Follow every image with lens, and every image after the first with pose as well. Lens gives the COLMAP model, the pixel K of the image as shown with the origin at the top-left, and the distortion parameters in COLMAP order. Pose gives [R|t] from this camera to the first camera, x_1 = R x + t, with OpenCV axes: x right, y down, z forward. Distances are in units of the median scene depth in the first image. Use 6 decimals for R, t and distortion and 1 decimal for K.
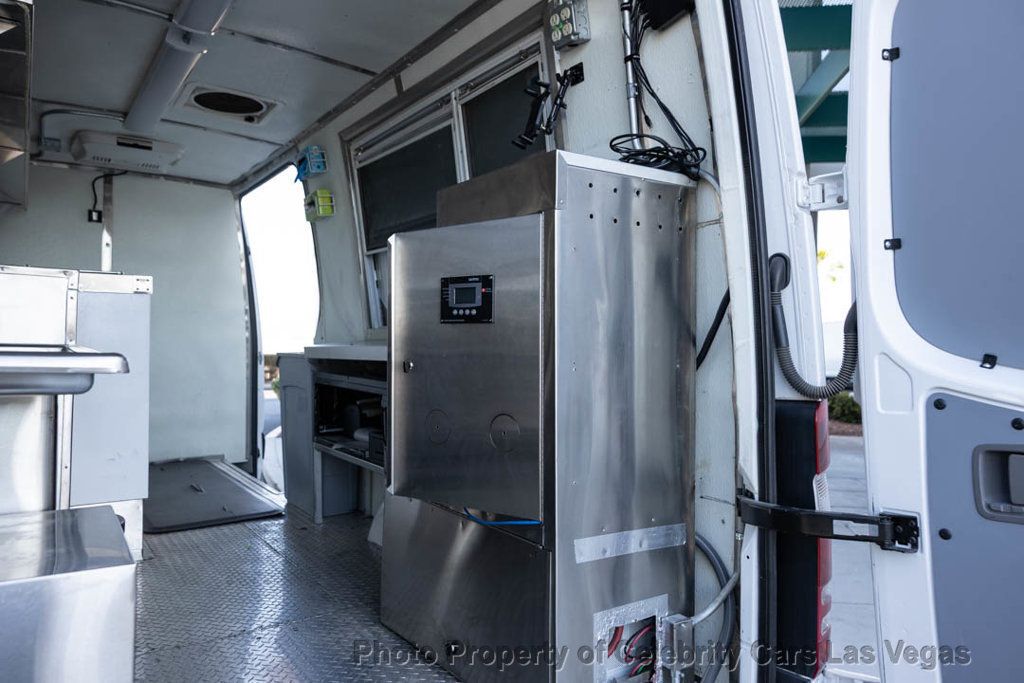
lens RADIAL K [[710.4, 0, 508.6], [0, 710.4, 337.6], [0, 0, 1]] dist [0.001331, 0.003972]
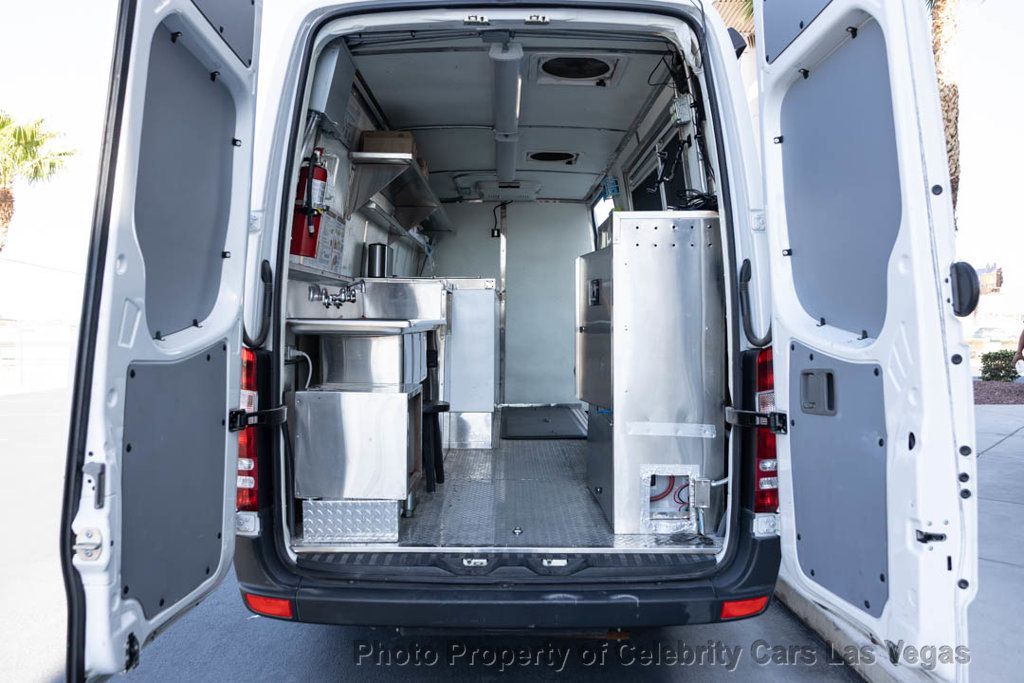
lens RADIAL K [[710.4, 0, 508.6], [0, 710.4, 337.6], [0, 0, 1]] dist [0.001331, 0.003972]
pose [[0.830034, 0.007546, -0.557662, 0.358635], [0.010637, 0.999512, 0.029358, 0.003511], [0.557612, -0.030300, 0.829549, -0.289840]]
